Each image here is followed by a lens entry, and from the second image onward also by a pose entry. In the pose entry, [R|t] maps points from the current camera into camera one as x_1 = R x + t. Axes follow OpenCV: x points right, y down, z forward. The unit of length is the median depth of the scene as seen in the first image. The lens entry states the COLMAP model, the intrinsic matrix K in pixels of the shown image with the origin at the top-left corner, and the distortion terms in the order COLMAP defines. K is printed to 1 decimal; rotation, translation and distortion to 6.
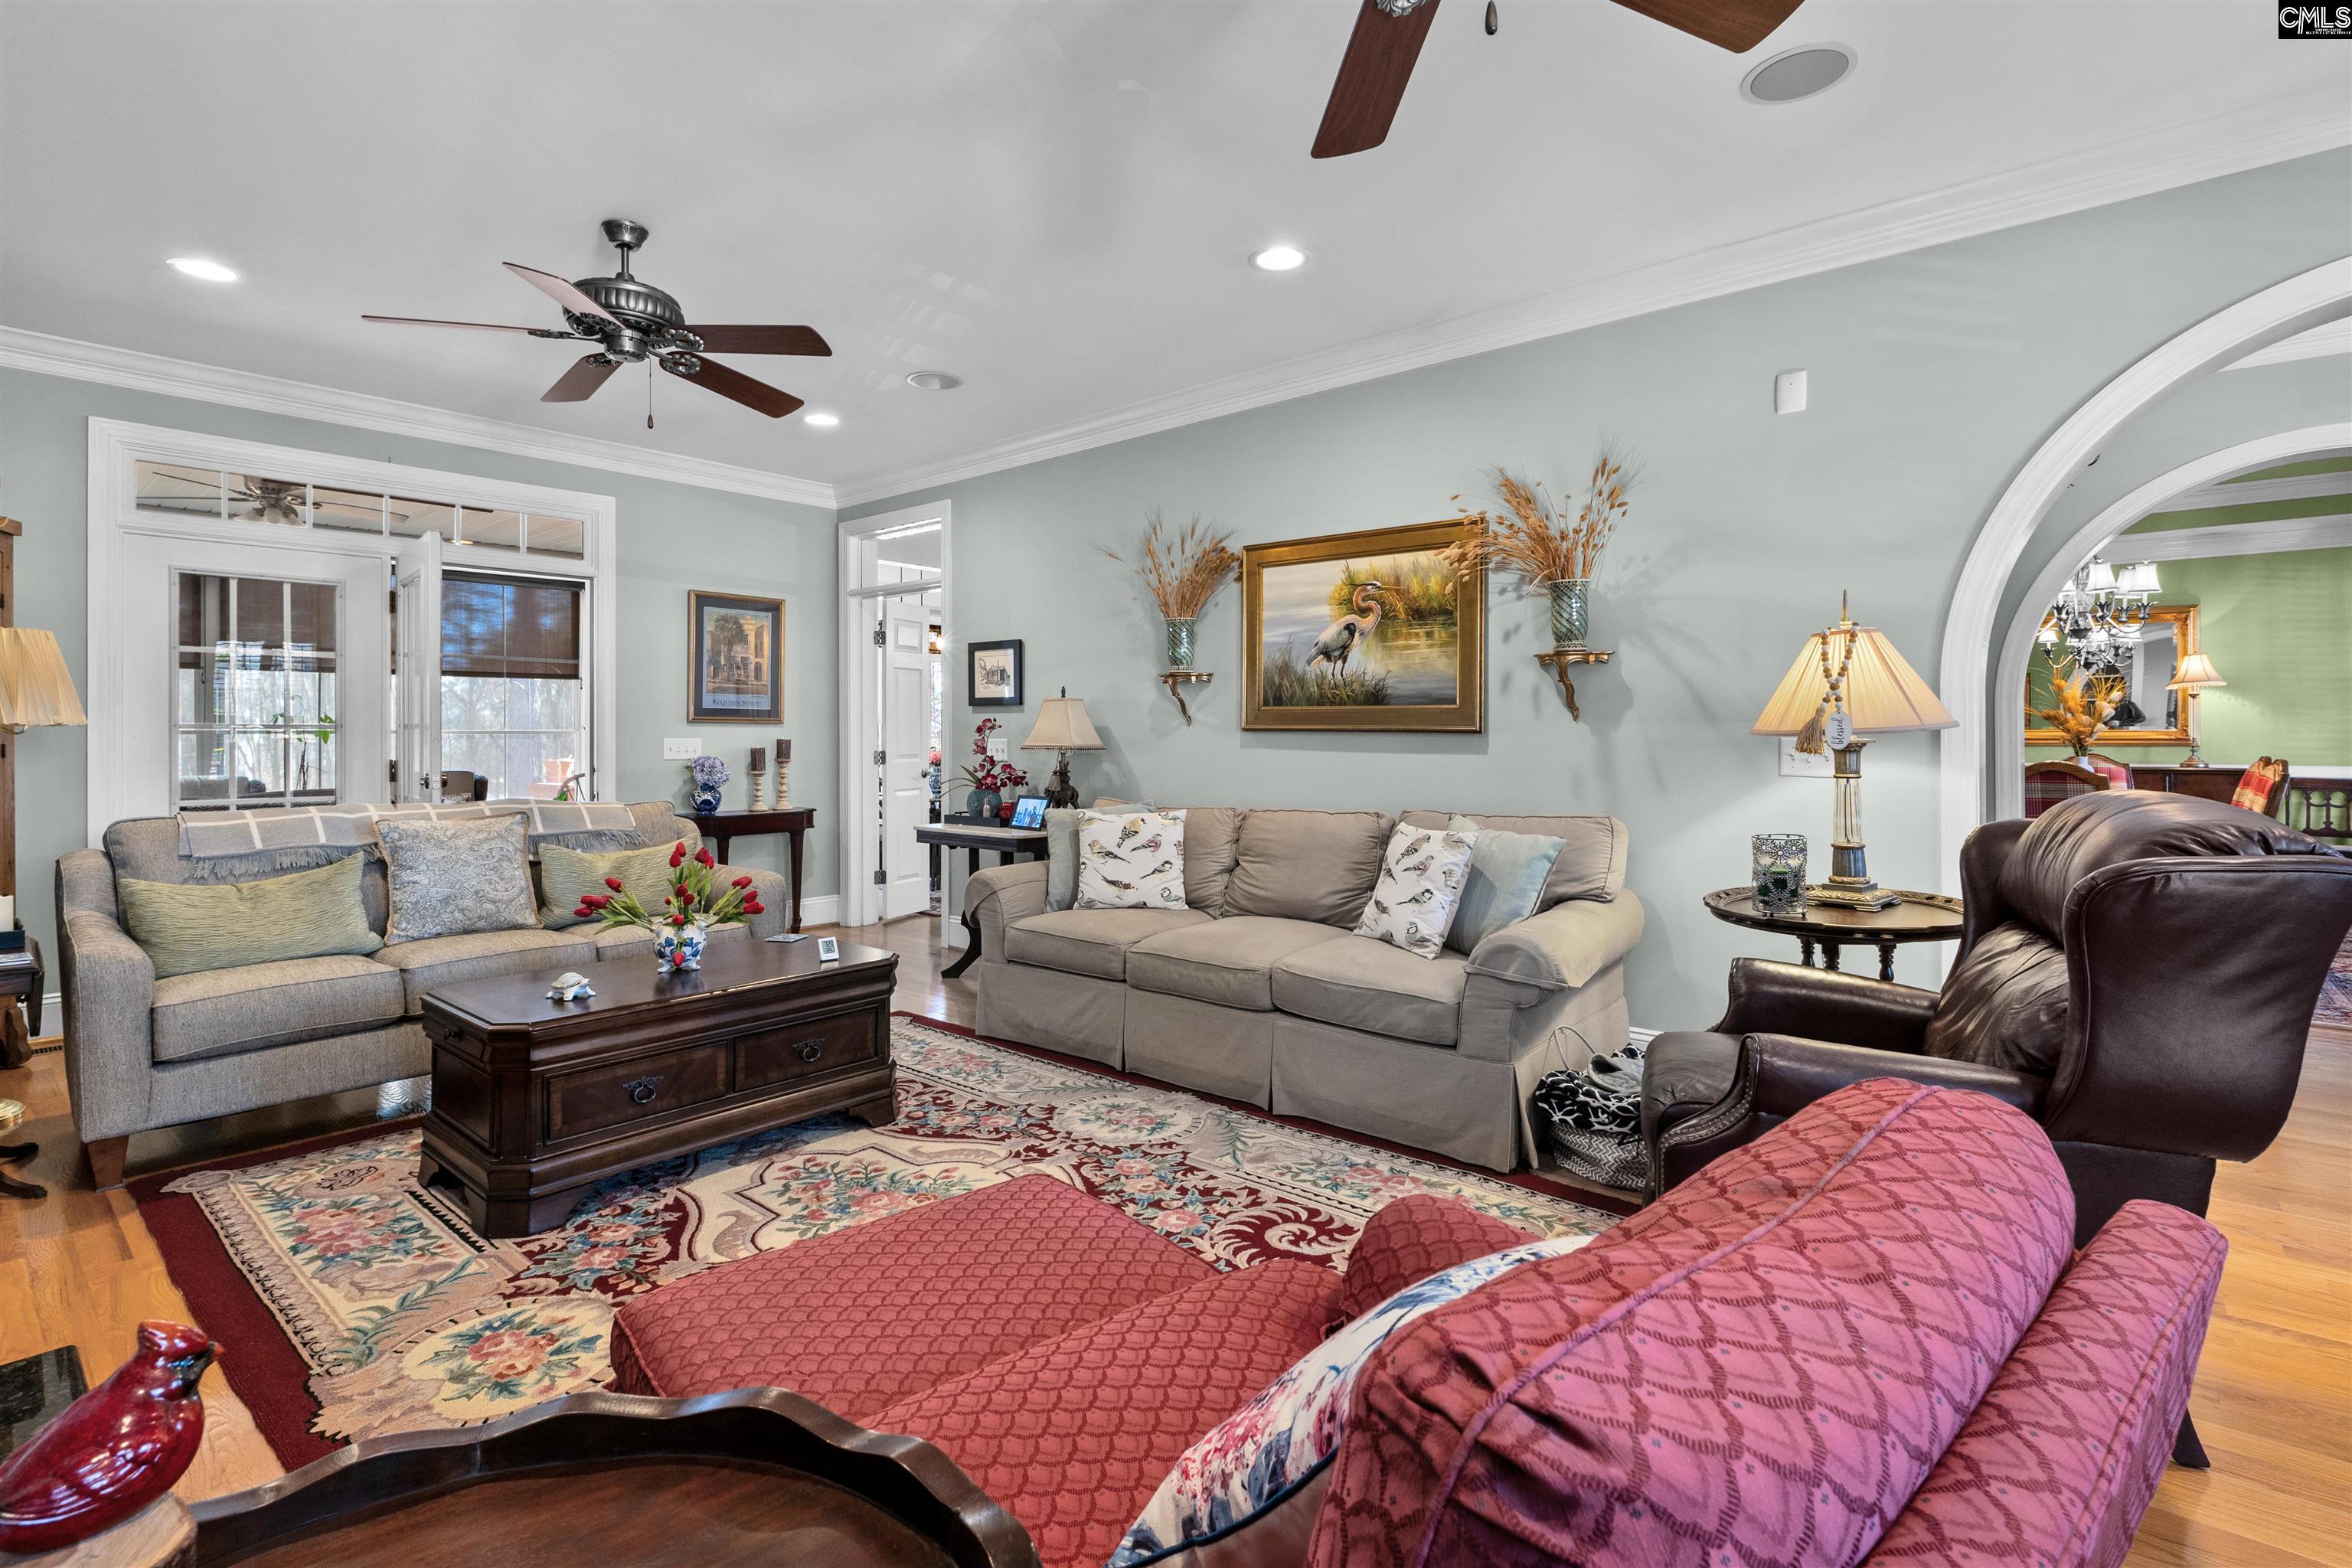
lens RADIAL K [[1087.3, 0, 1190.1], [0, 1087.3, 767.5], [0, 0, 1]] dist [0.009012, 0.000141]
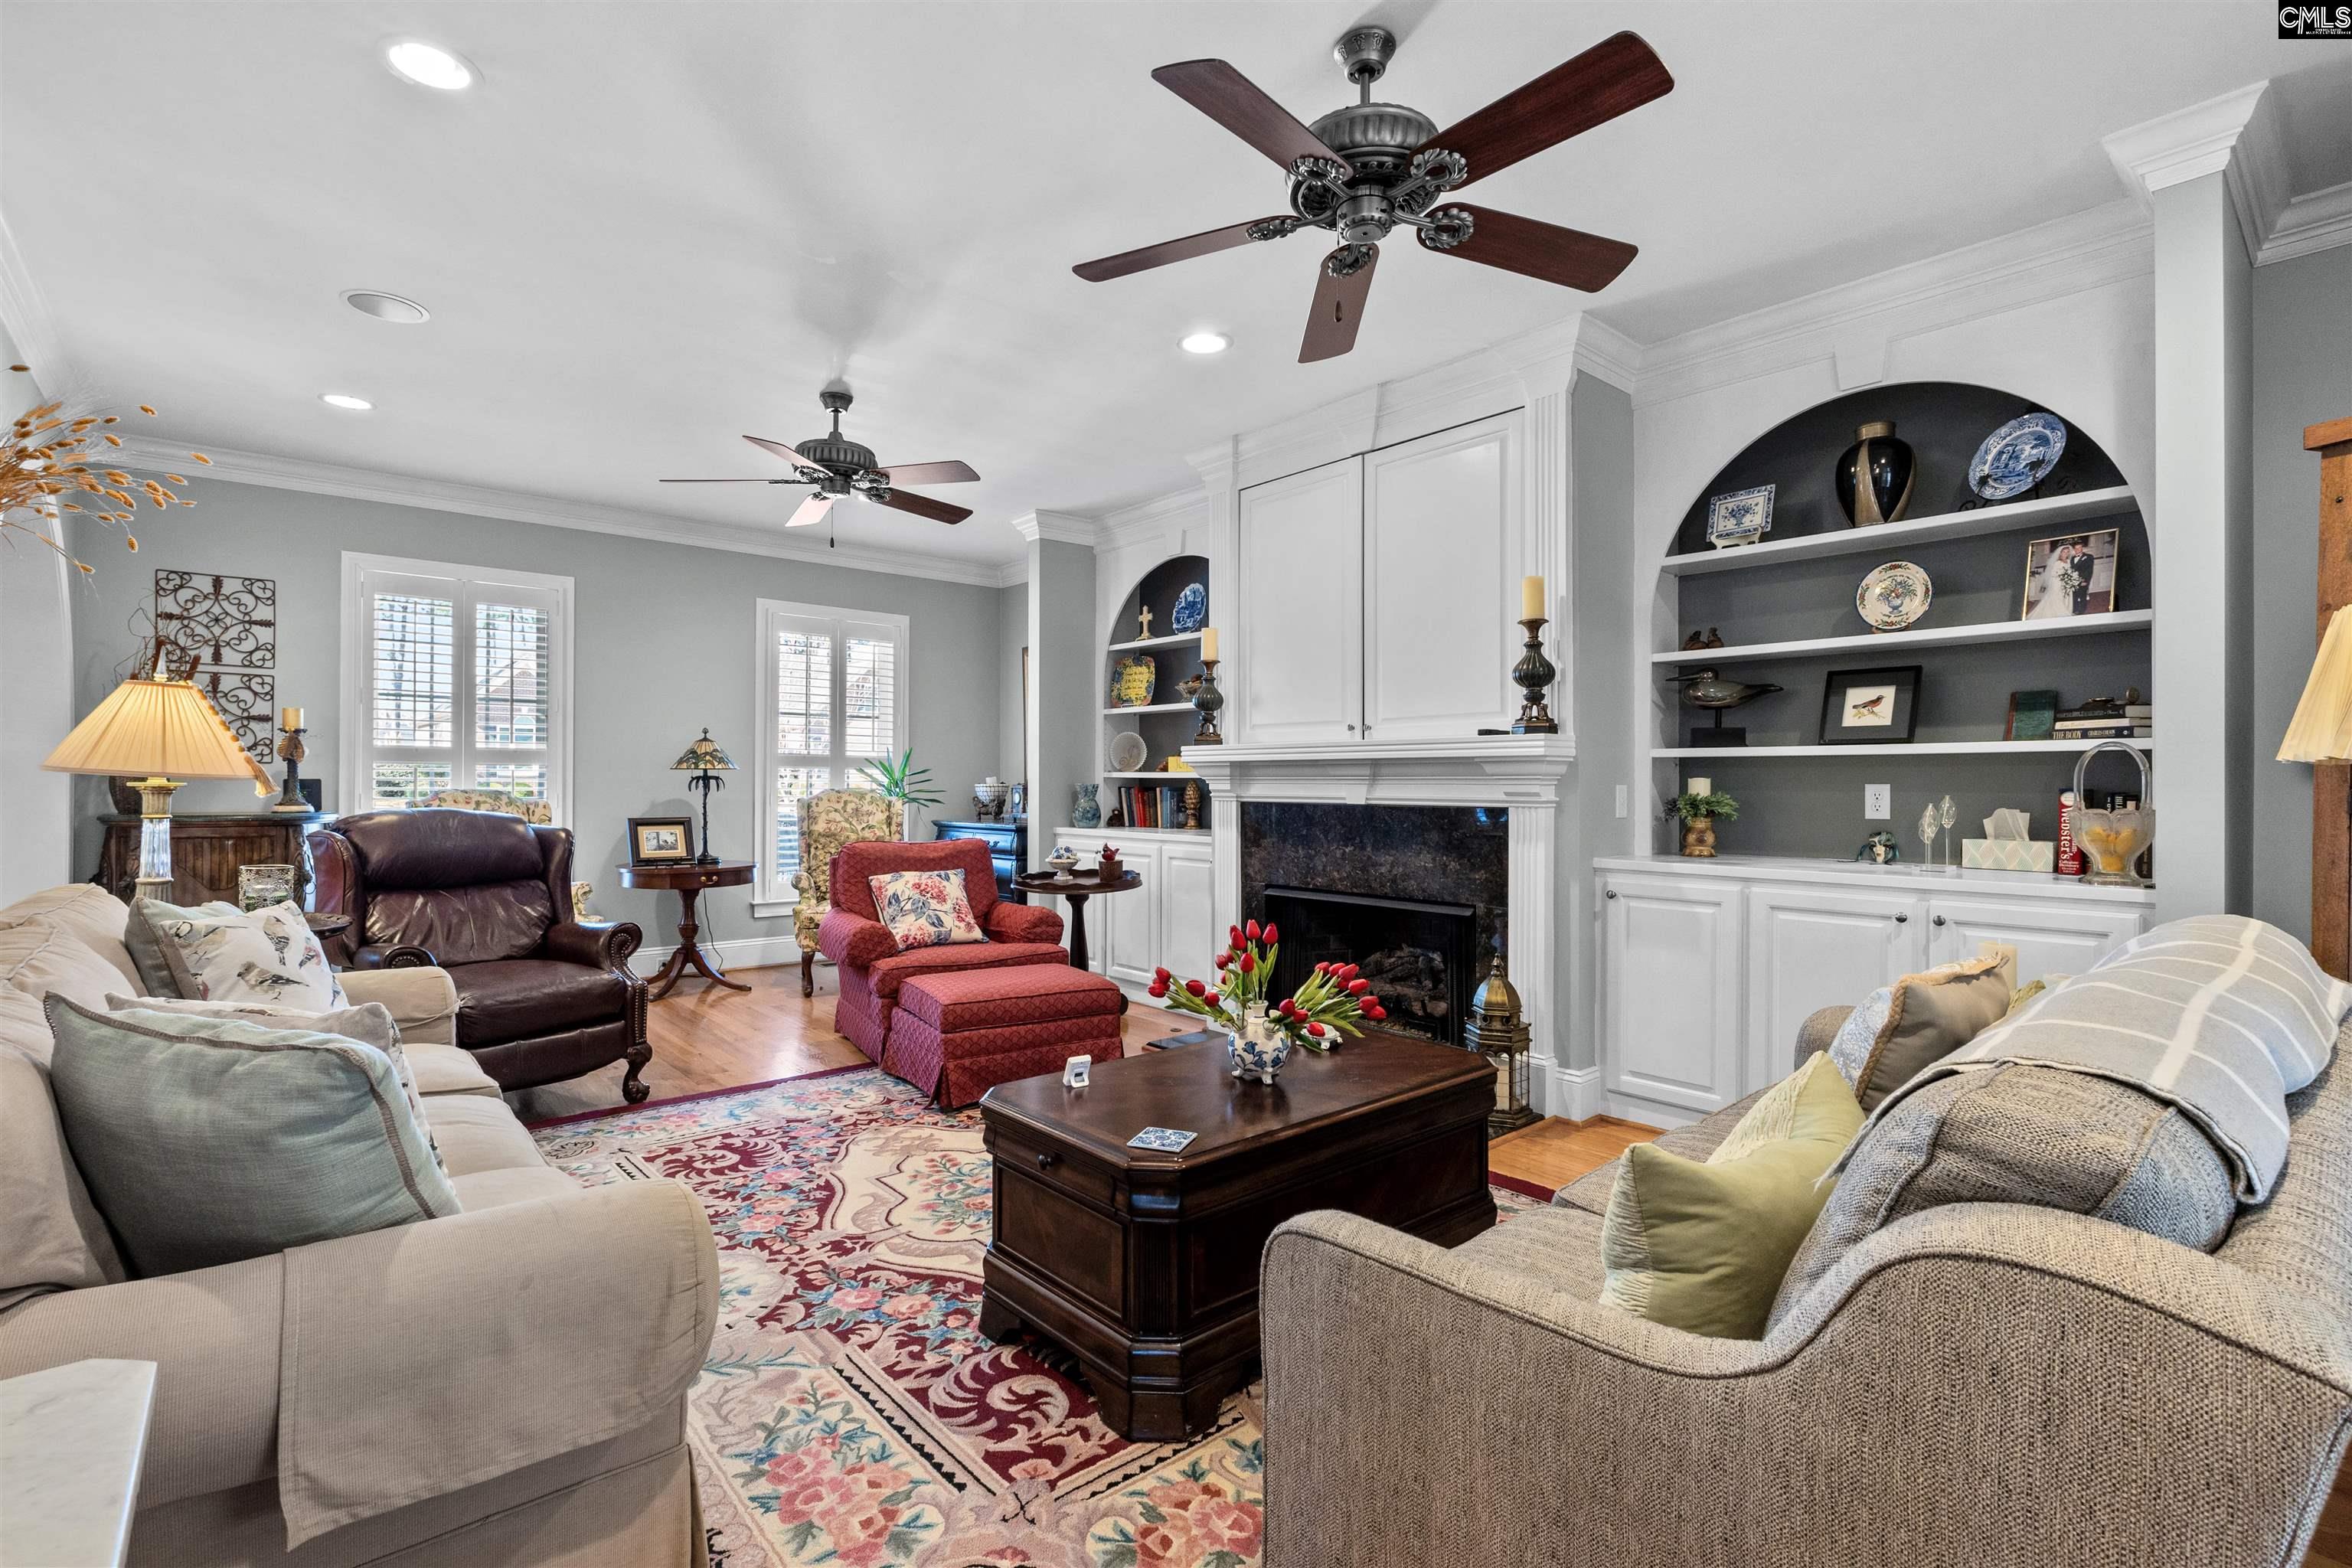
lens RADIAL K [[1087.3, 0, 1183.8], [0, 1087.3, 760.3], [0, 0, 1]] dist [0.009012, 0.000141]
pose [[-0.987983, 0.003292, 0.154530, -0.548491], [0.003106, 0.999994, -0.001445, -0.040913], [-0.154534, -0.000948, -0.987987, 1.816360]]
